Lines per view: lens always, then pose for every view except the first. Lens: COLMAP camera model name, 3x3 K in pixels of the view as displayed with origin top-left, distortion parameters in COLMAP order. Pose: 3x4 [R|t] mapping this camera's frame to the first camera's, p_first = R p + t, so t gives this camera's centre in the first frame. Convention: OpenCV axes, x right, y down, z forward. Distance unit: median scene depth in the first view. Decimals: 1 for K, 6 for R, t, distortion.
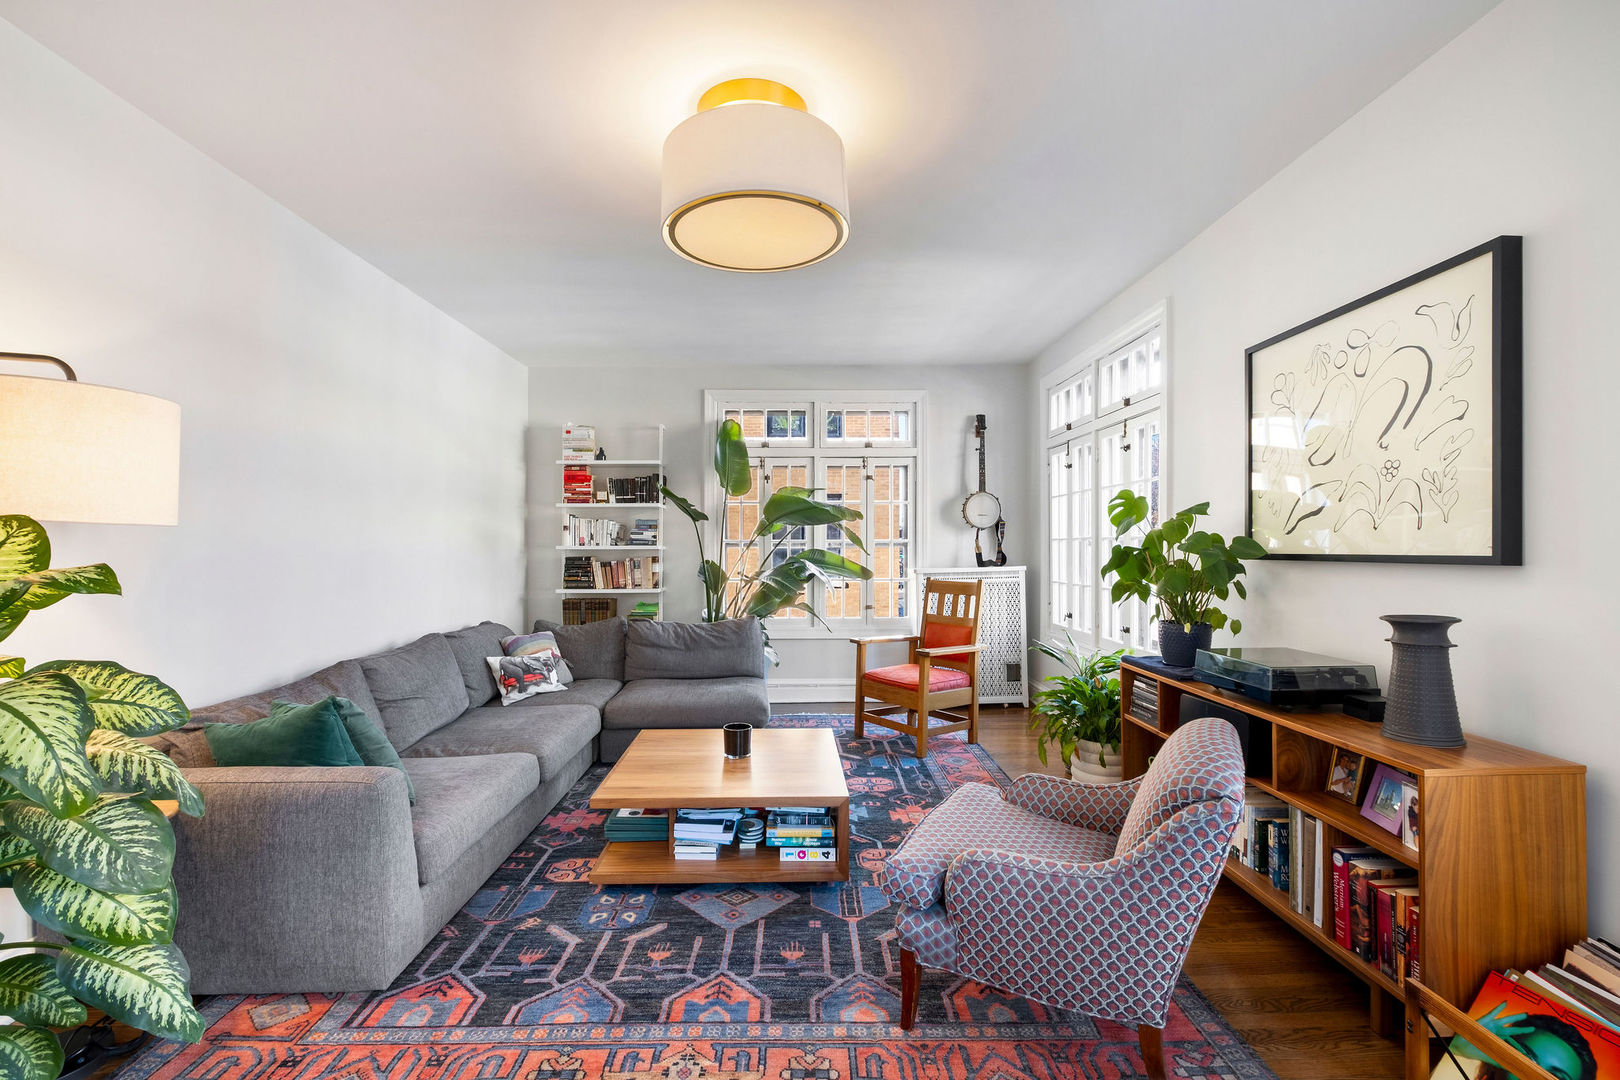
lens RADIAL K [[738.2, 0, 761.3], [0, 738.2, 546.6], [0, 0, 1]] dist [-0.001111, -0.006755]
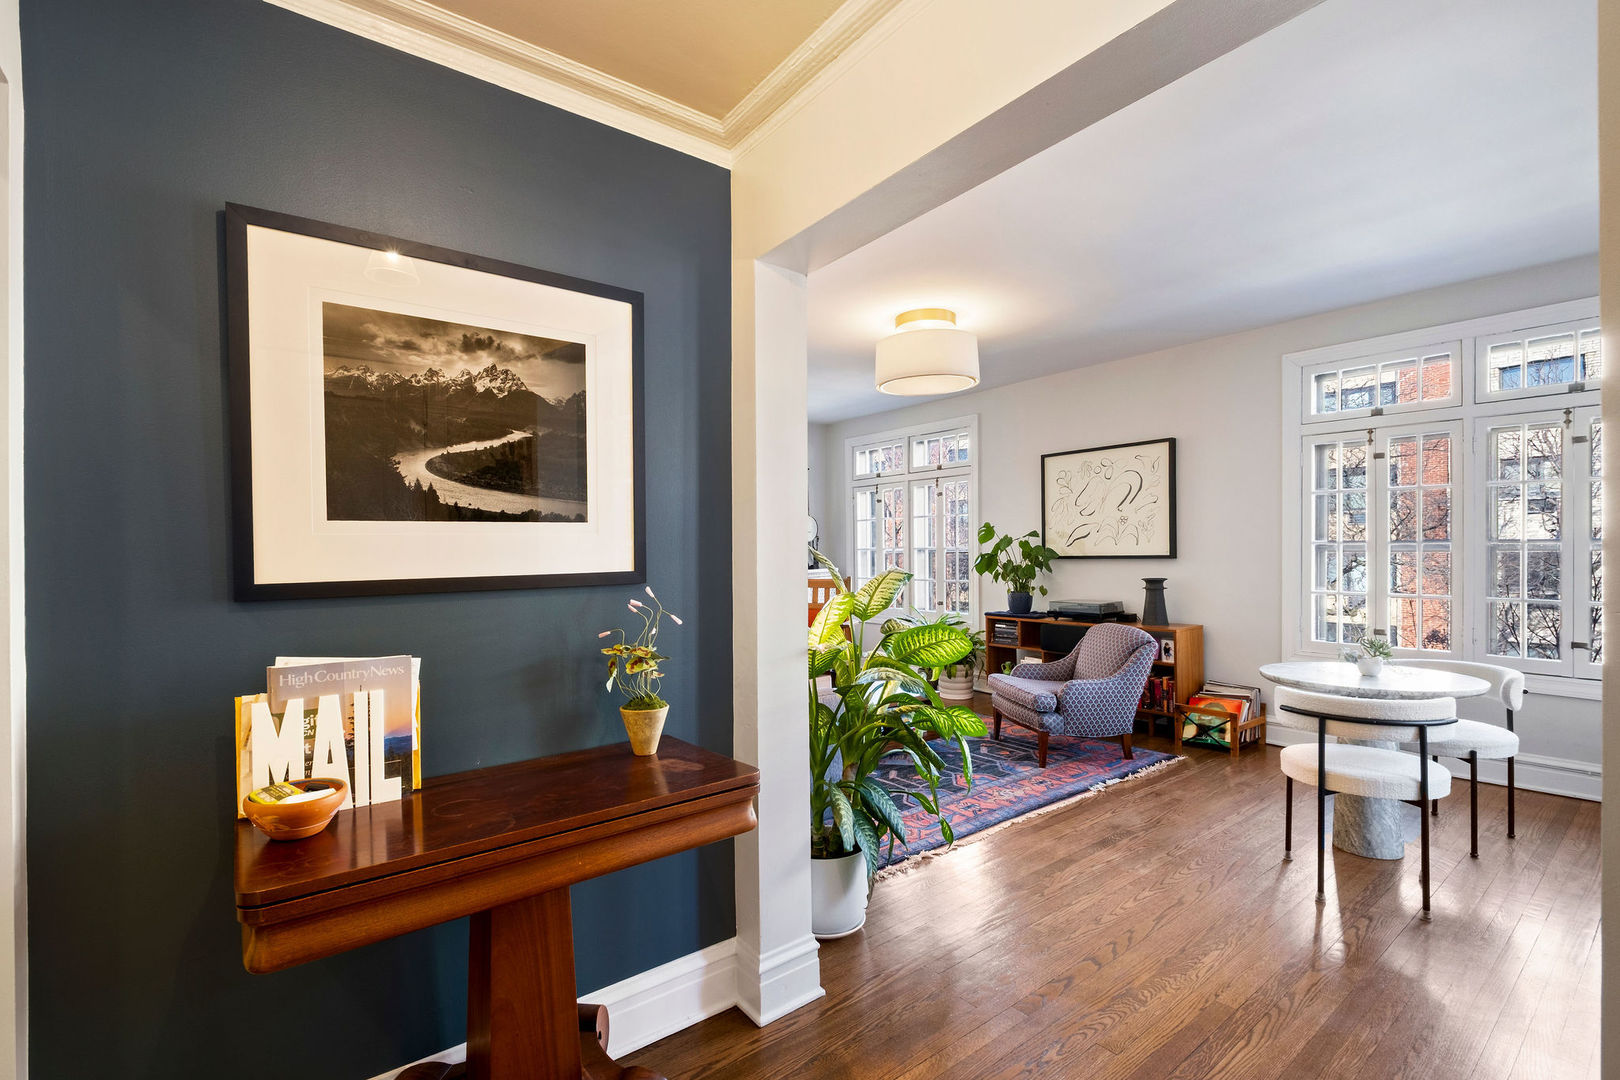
lens RADIAL K [[738.2, 0, 833.5], [0, 738.2, 567.4], [0, 0, 1]] dist [-0.001111, -0.006755]
pose [[0.778705, -0.020320, 0.627062, -1.076711], [0.010414, 0.999756, 0.019464, -0.005185], [-0.627304, -0.008627, 0.778726, -0.220592]]
